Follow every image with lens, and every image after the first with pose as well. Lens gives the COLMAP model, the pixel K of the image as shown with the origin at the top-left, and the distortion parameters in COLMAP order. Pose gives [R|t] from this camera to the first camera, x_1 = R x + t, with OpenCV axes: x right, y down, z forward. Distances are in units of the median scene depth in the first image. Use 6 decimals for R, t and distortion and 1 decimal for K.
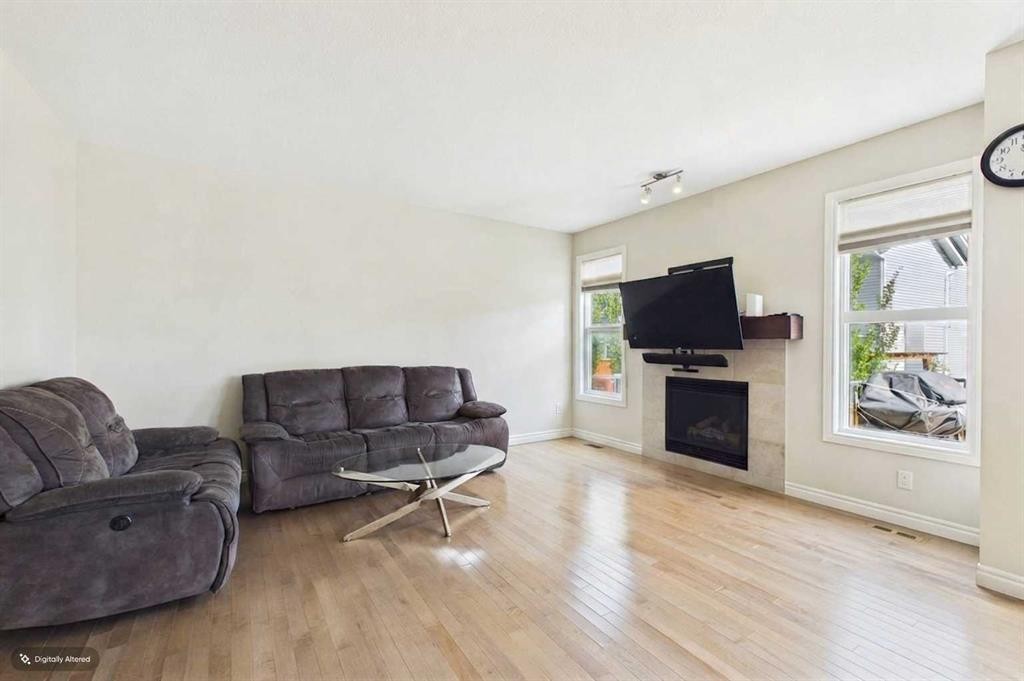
lens RADIAL K [[434.7, 0, 513.4], [0, 434.7, 345.8], [0, 0, 1]] dist [0.010444, -0.000312]
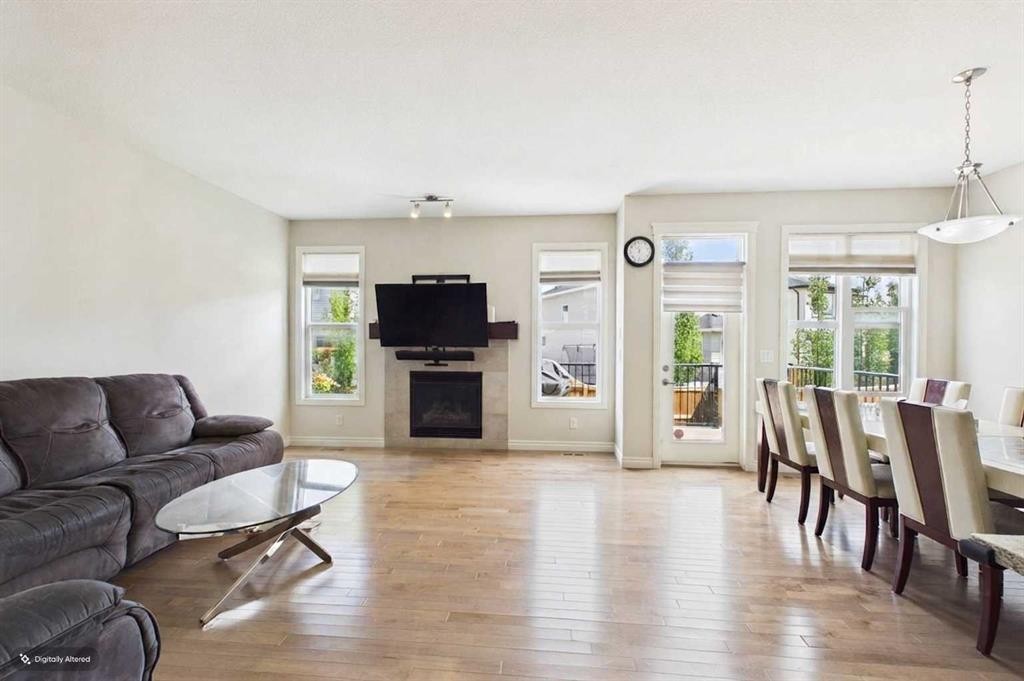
lens RADIAL K [[434.7, 0, 513.4], [0, 434.7, 345.8], [0, 0, 1]] dist [0.010444, -0.000312]
pose [[0.609883, -0.005727, 0.792471, -0.464618], [0.001218, 0.999979, 0.006289, -0.003259], [-0.792491, -0.002870, 0.609877, 0.124216]]
